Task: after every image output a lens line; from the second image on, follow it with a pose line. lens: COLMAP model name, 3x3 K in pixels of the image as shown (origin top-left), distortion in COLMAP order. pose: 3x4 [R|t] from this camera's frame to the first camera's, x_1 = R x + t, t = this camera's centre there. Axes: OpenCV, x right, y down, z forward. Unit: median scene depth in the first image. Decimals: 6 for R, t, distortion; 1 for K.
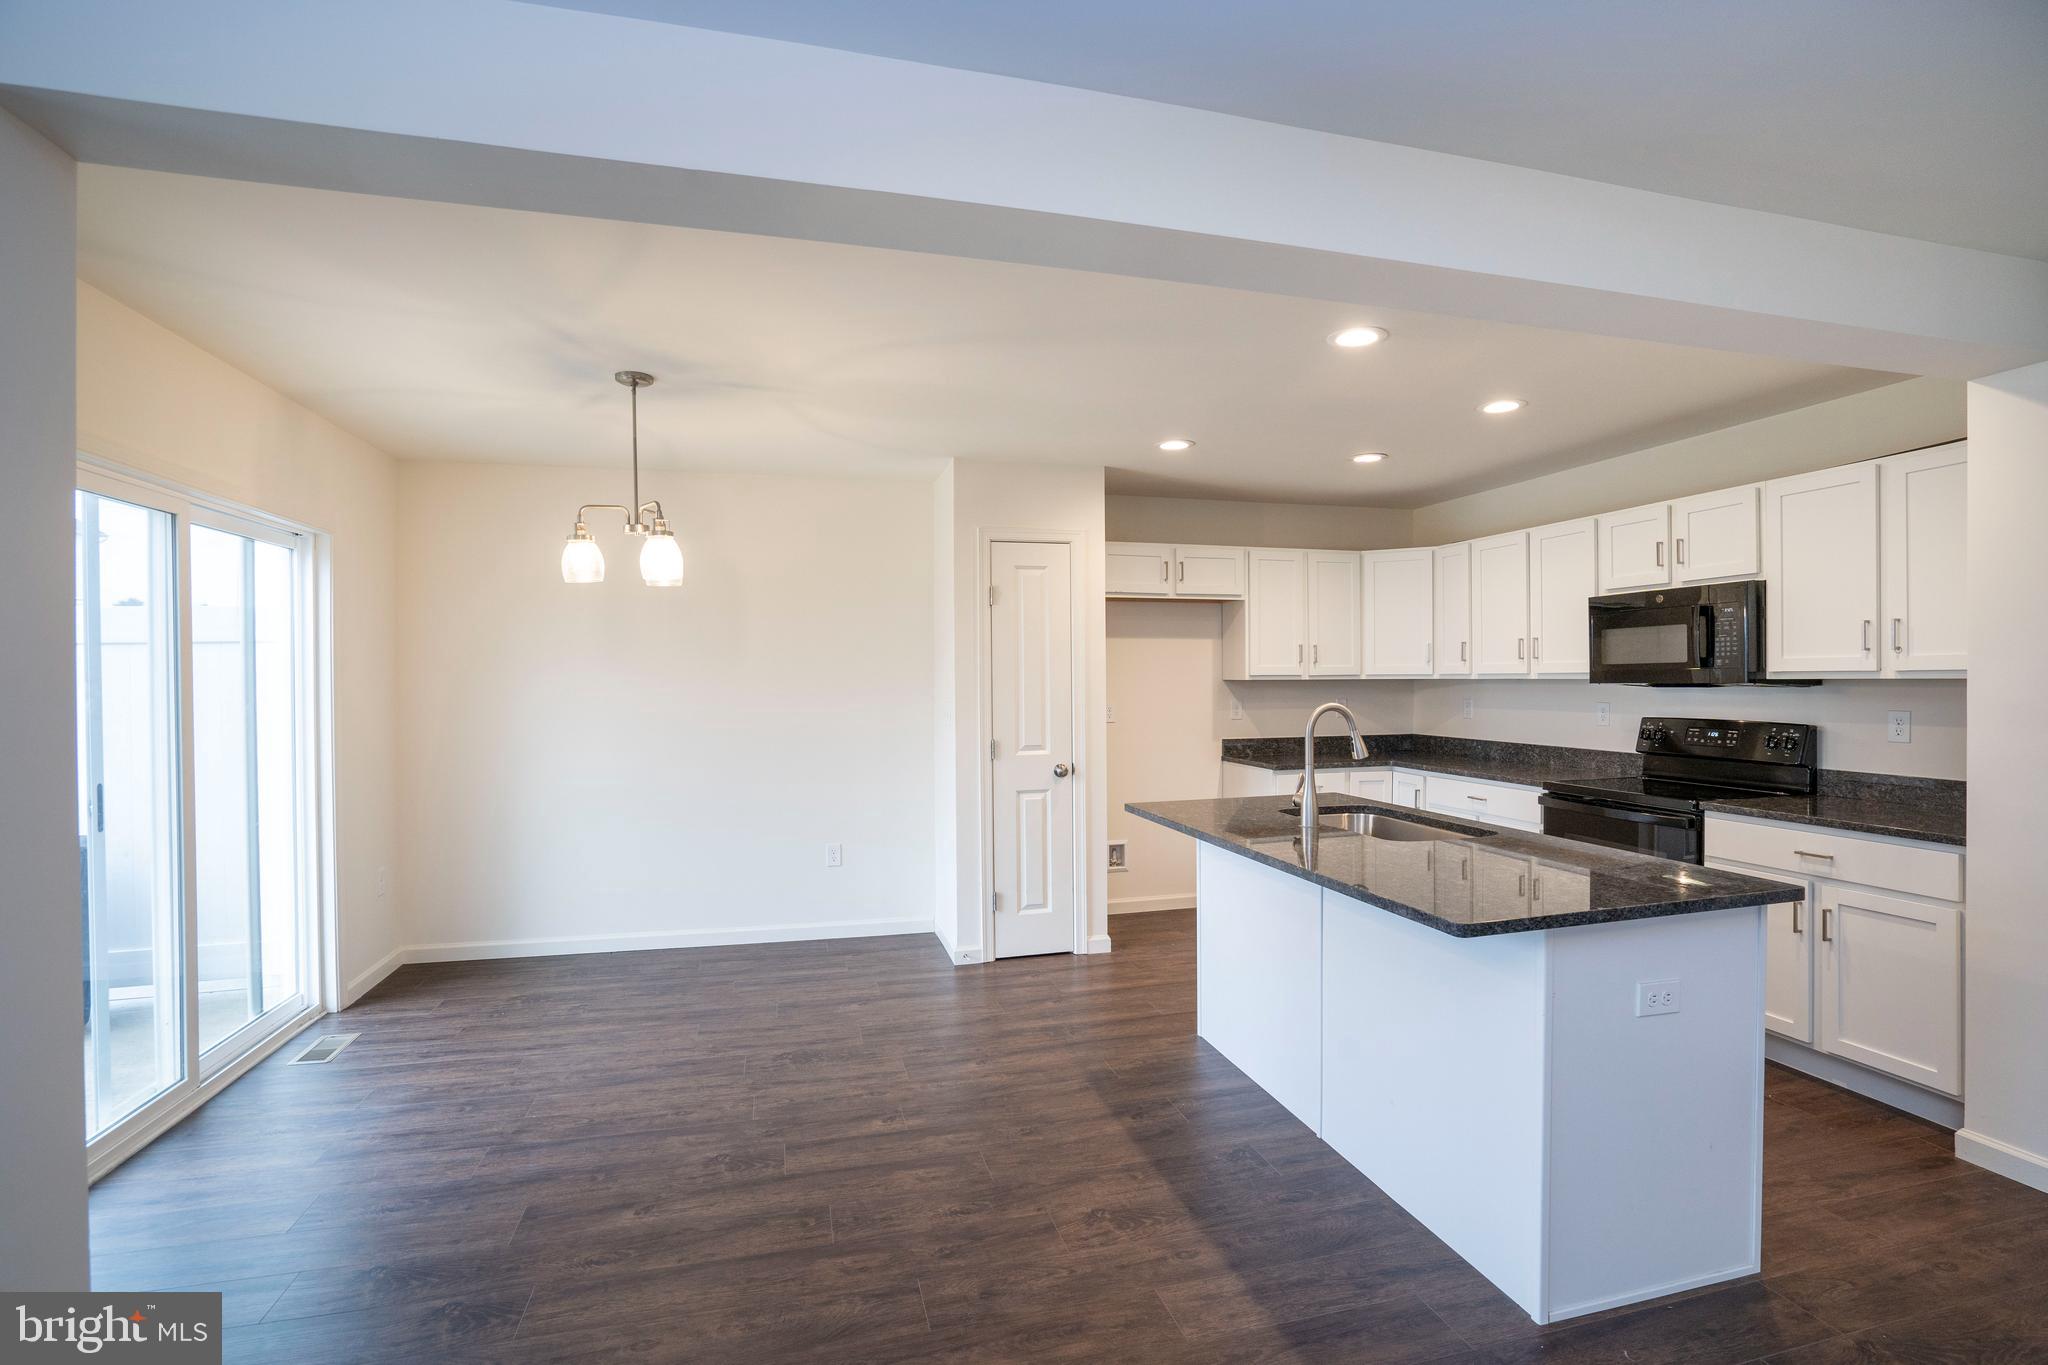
lens RADIAL K [[950.2, 0, 1028.9], [0, 950.2, 685.2], [0, 0, 1]] dist [-0.058003, 0.023278]
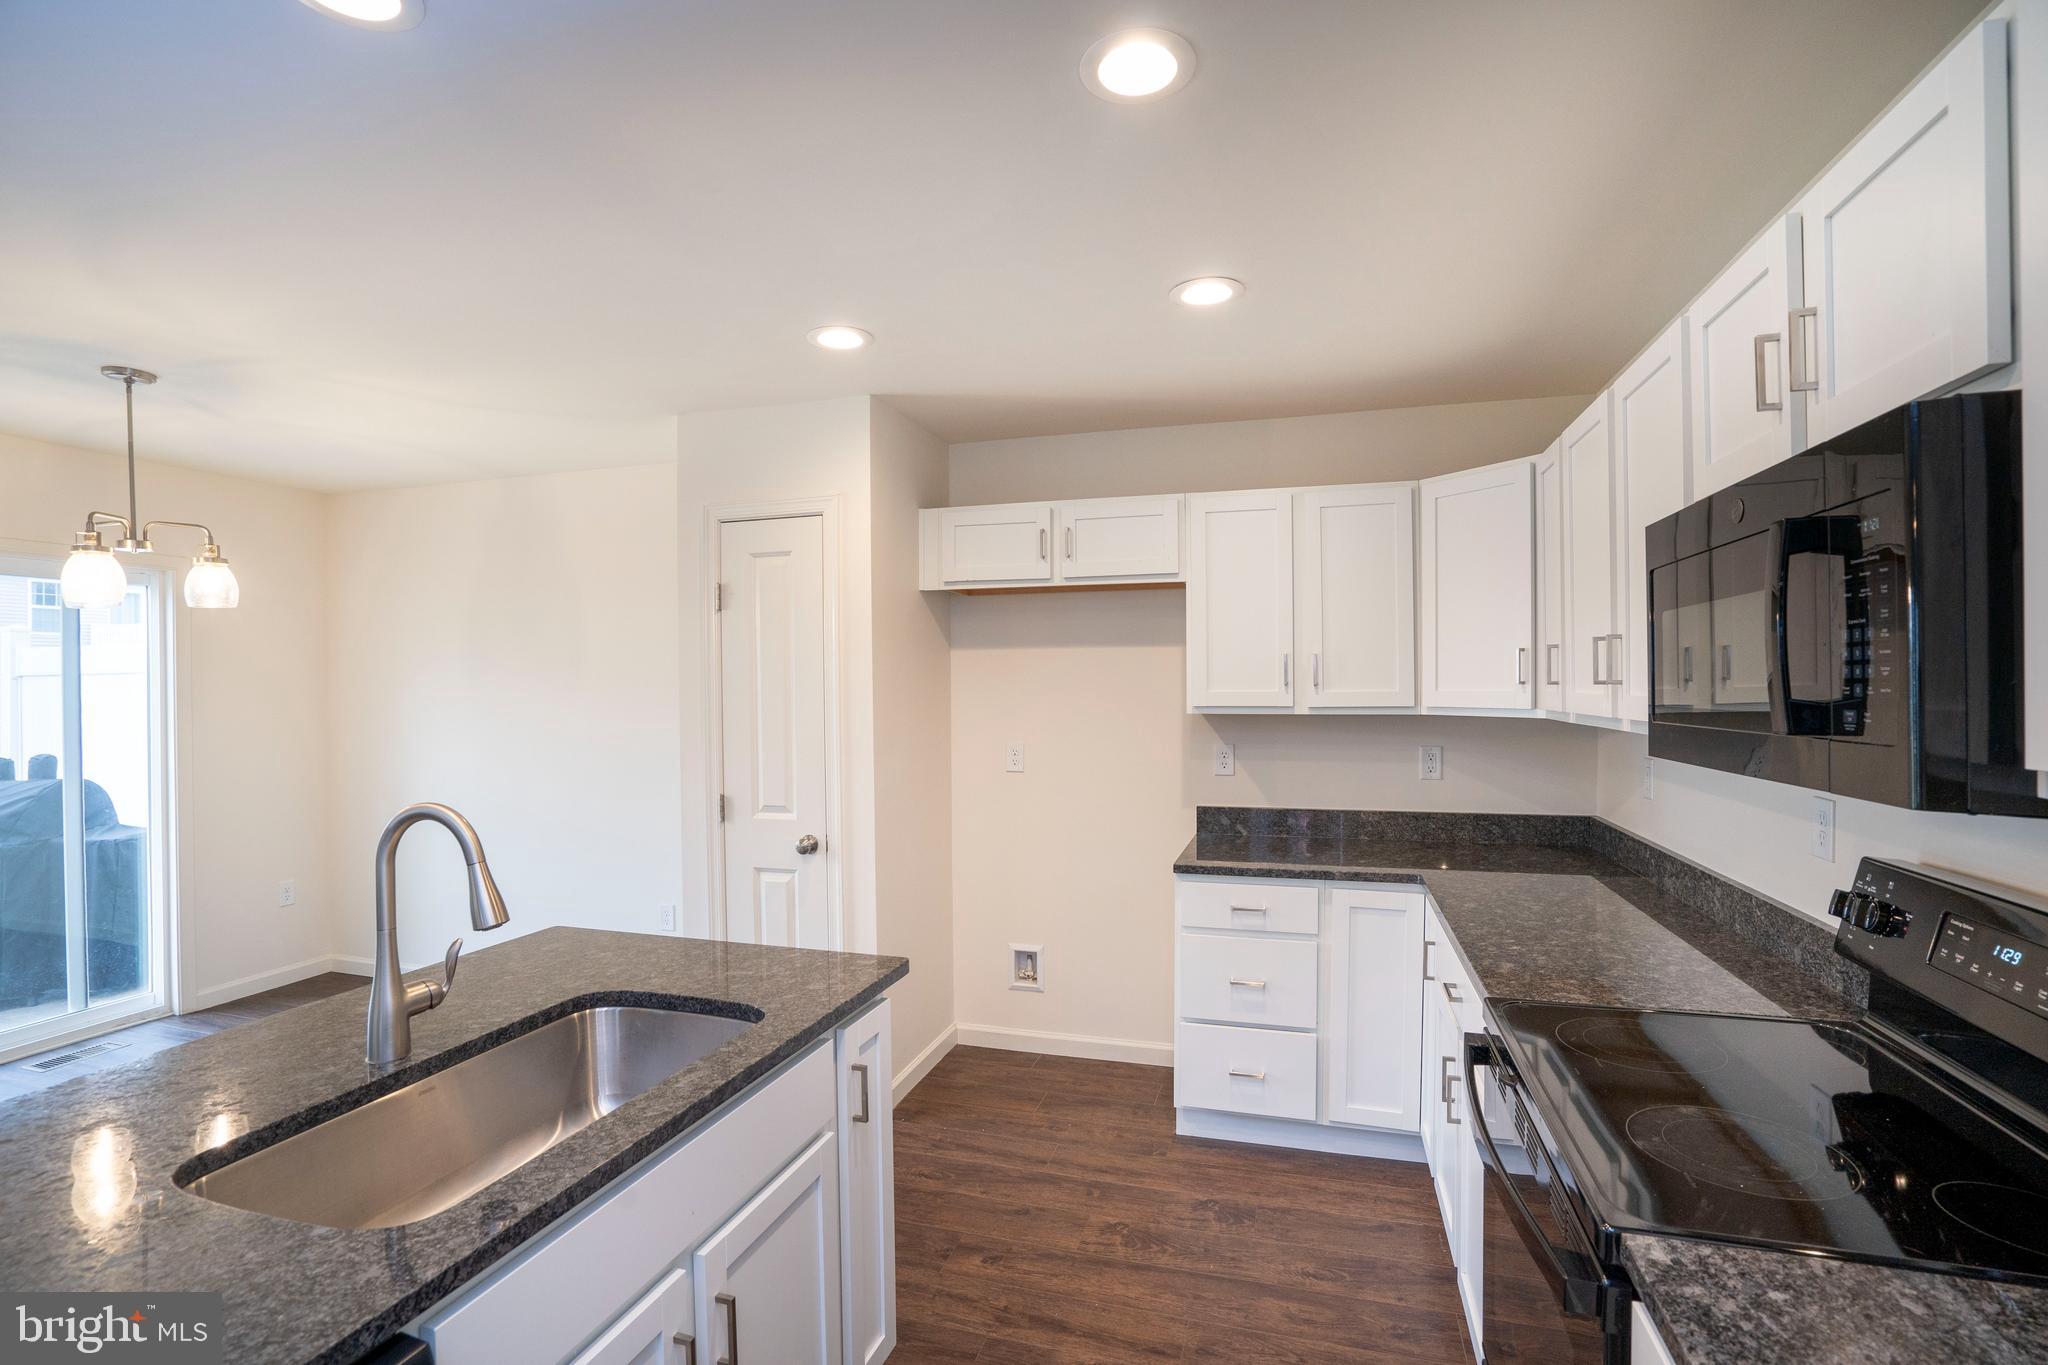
lens RADIAL K [[950.2, 0, 1028.9], [0, 950.2, 685.2], [0, 0, 1]] dist [-0.058003, 0.023278]
pose [[0.851263, 0.001970, -0.524736, 0.553234], [-0.004174, 0.999987, -0.003017, -0.025698], [0.524723, 0.004758, 0.851260, 0.517994]]
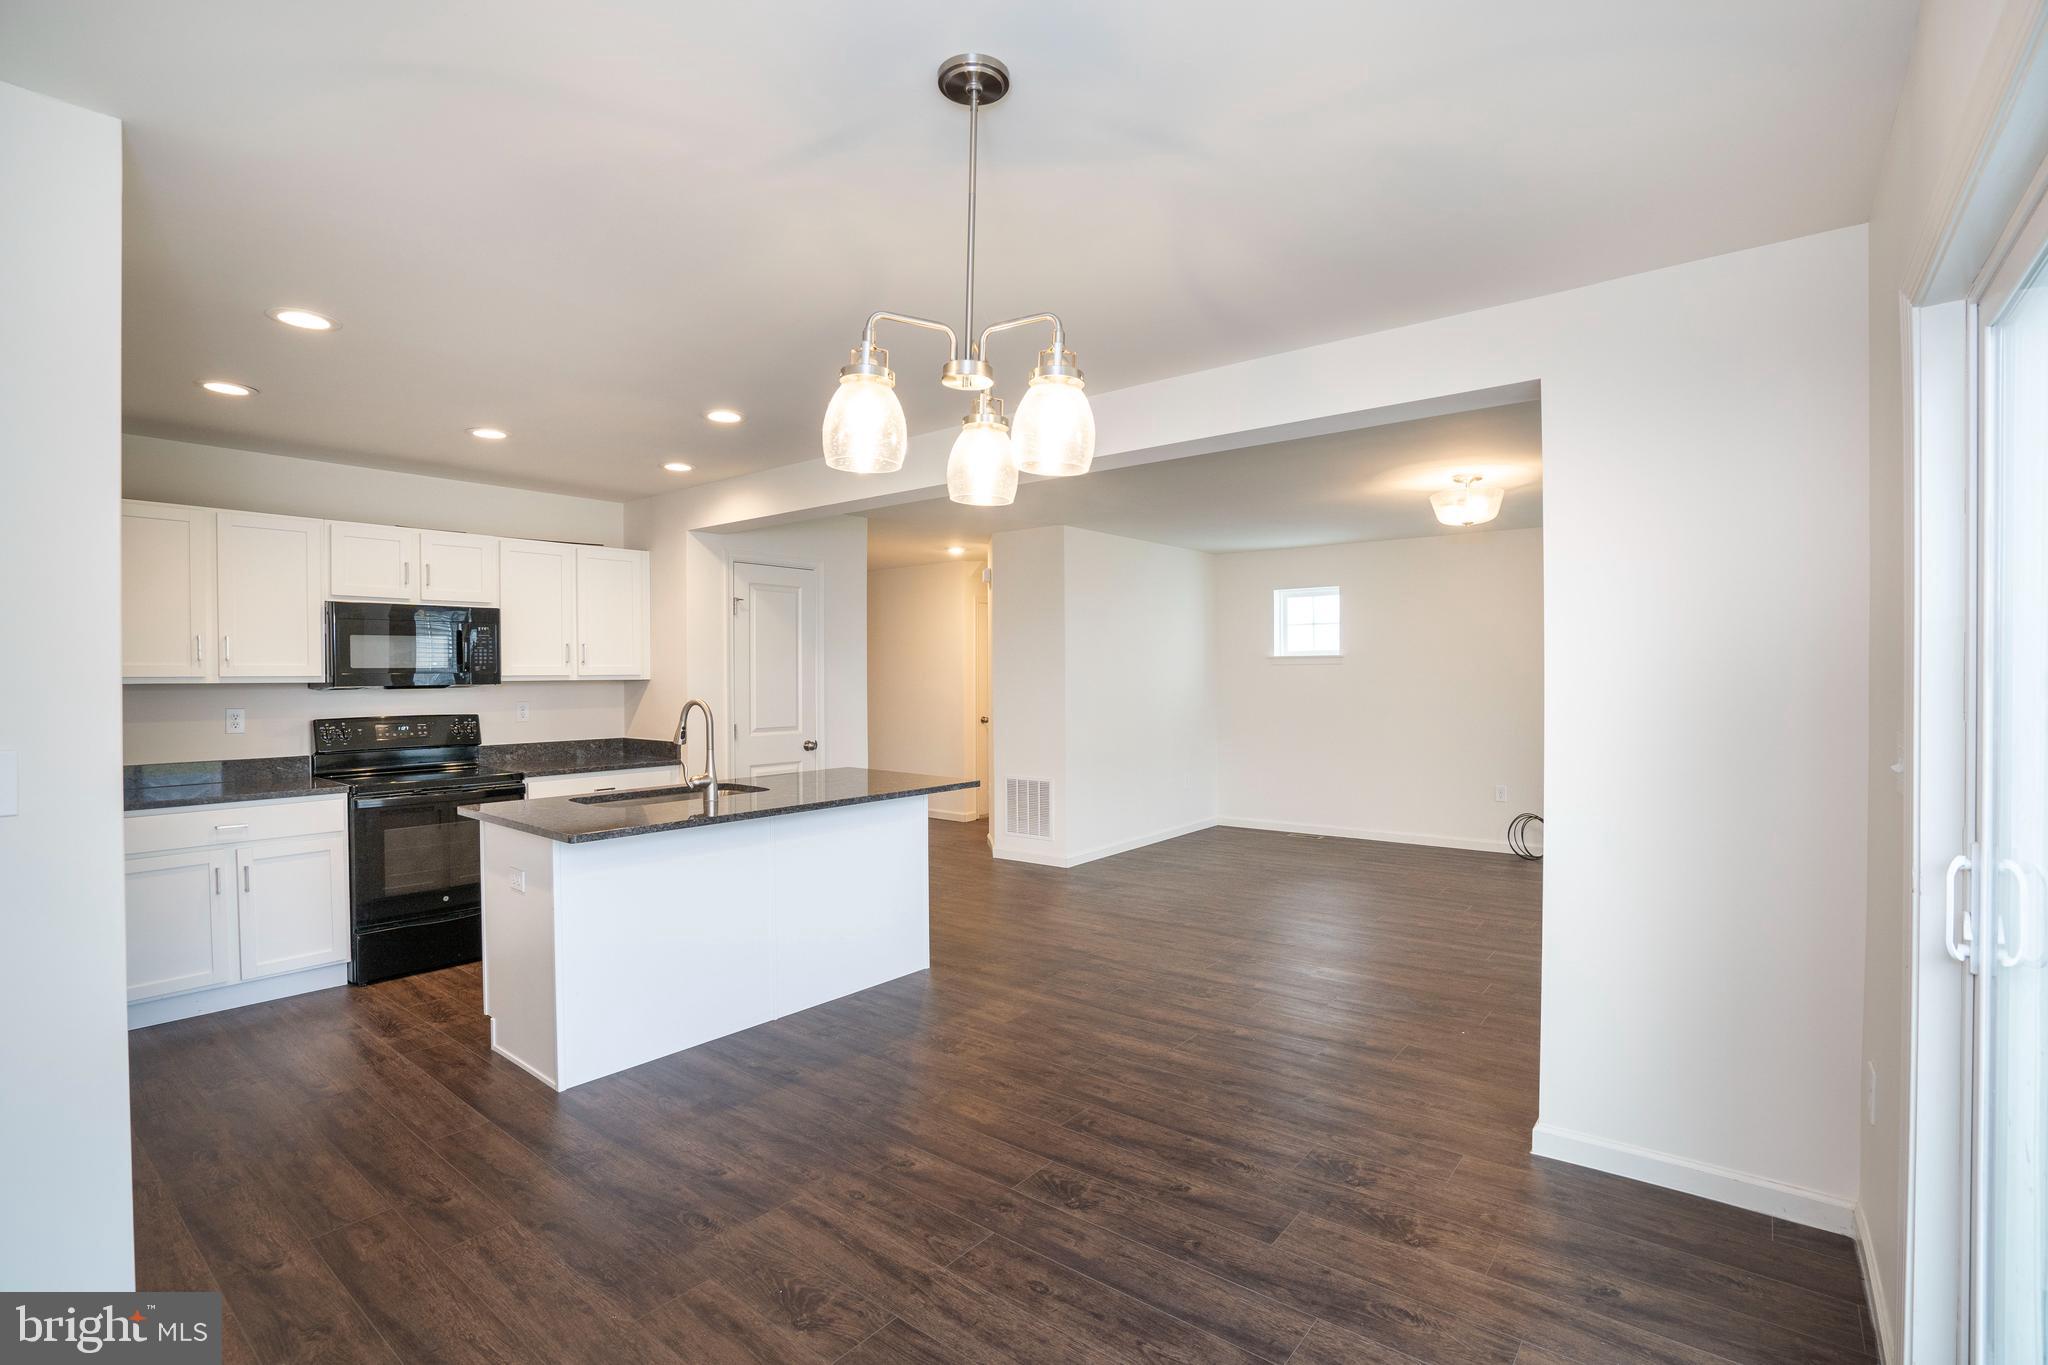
lens RADIAL K [[950.2, 0, 1028.9], [0, 950.2, 685.2], [0, 0, 1]] dist [-0.058003, 0.023278]
pose [[-0.599025, -0.001909, 0.800728, -0.615748], [0.012880, 0.999845, 0.012019, -0.005435], [-0.800626, 0.017513, -0.598908, 0.939426]]
